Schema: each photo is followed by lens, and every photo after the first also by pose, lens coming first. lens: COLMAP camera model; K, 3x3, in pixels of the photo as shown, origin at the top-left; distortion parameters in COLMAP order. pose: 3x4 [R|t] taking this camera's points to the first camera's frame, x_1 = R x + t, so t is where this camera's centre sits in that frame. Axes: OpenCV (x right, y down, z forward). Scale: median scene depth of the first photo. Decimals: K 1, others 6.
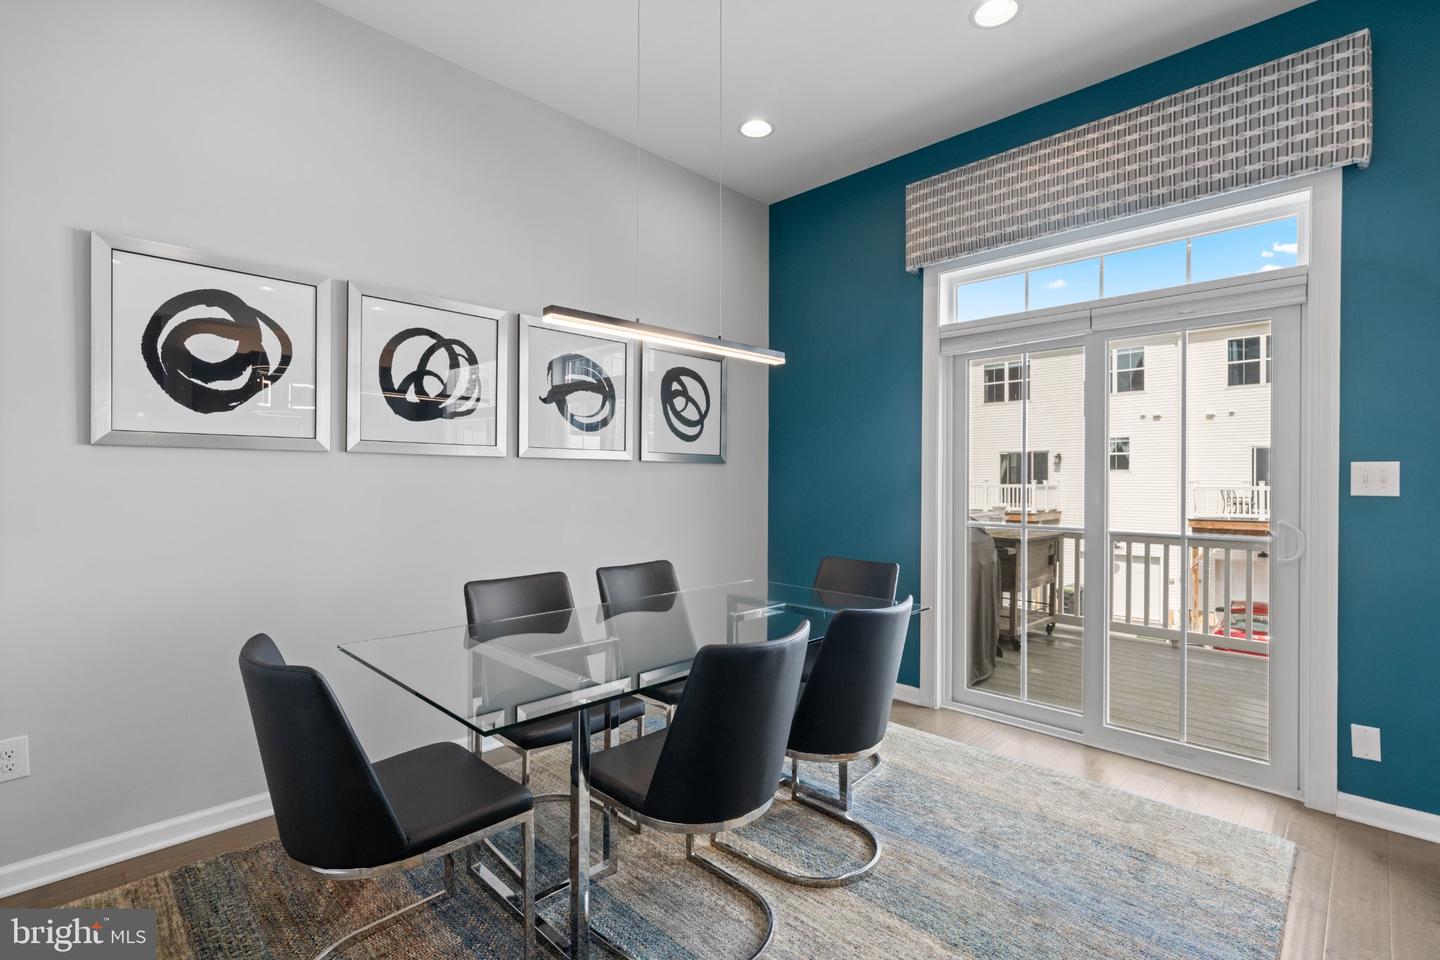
lens RADIAL K [[575.7, 0, 780.2], [0, 575.7, 480.8], [0, 0, 1]] dist [-0.002932, 0.000144]
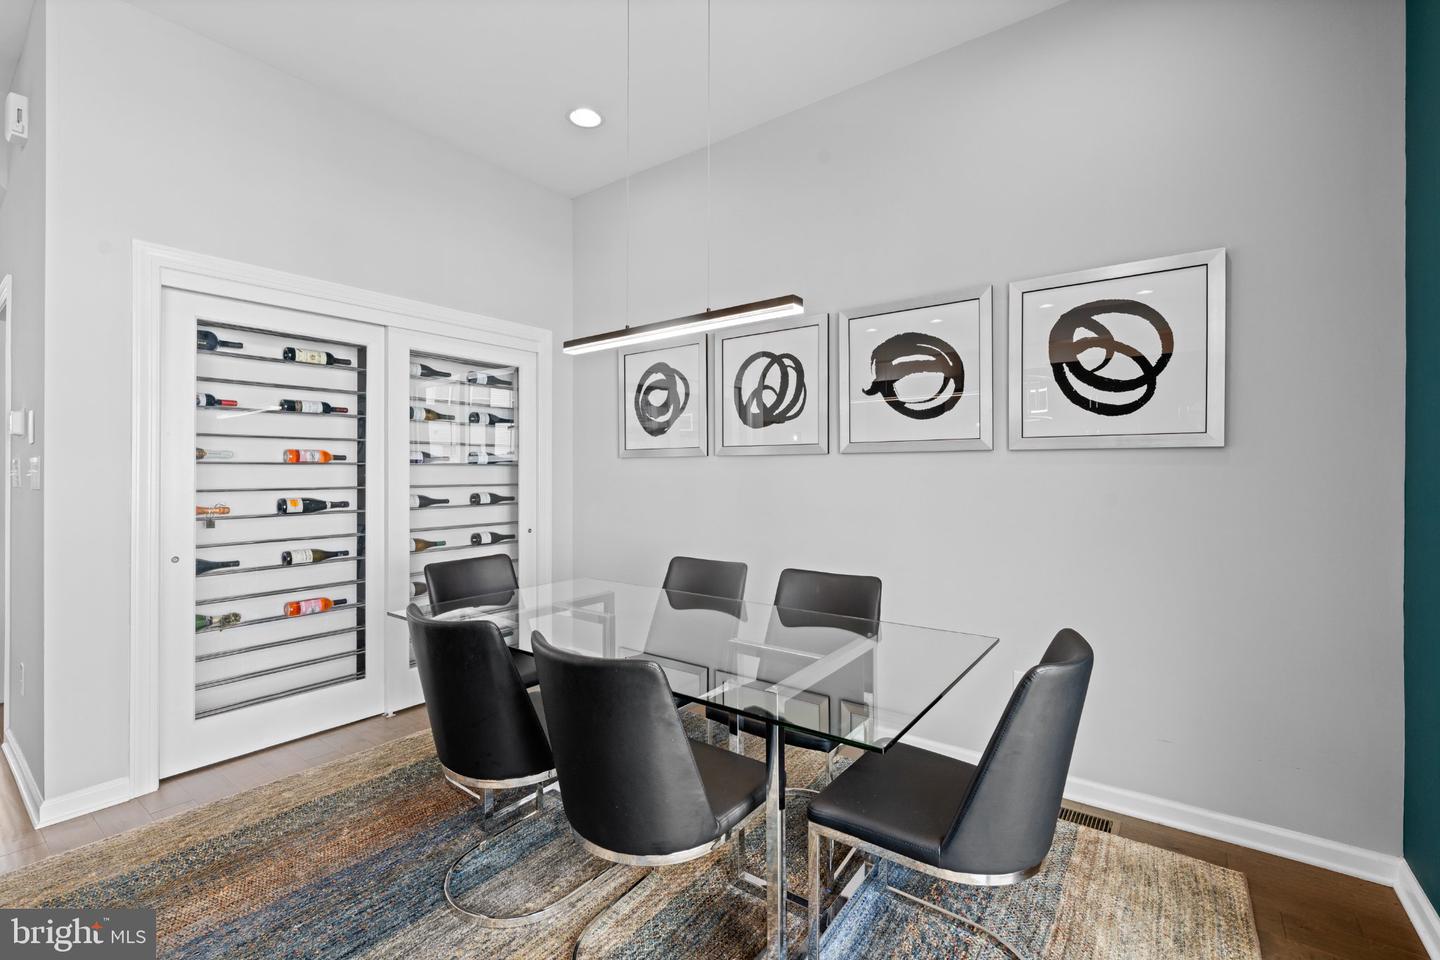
lens RADIAL K [[607.3, 0, 723.0], [0, 607.3, 474.8], [0, 0, 1]] dist [0.001202, -0.000236]
pose [[0.157843, -0.002051, -0.987462, 0.612889], [-0.005356, 0.999981, -0.002933, 0.001125], [0.987450, 0.005752, 0.157829, 0.682997]]
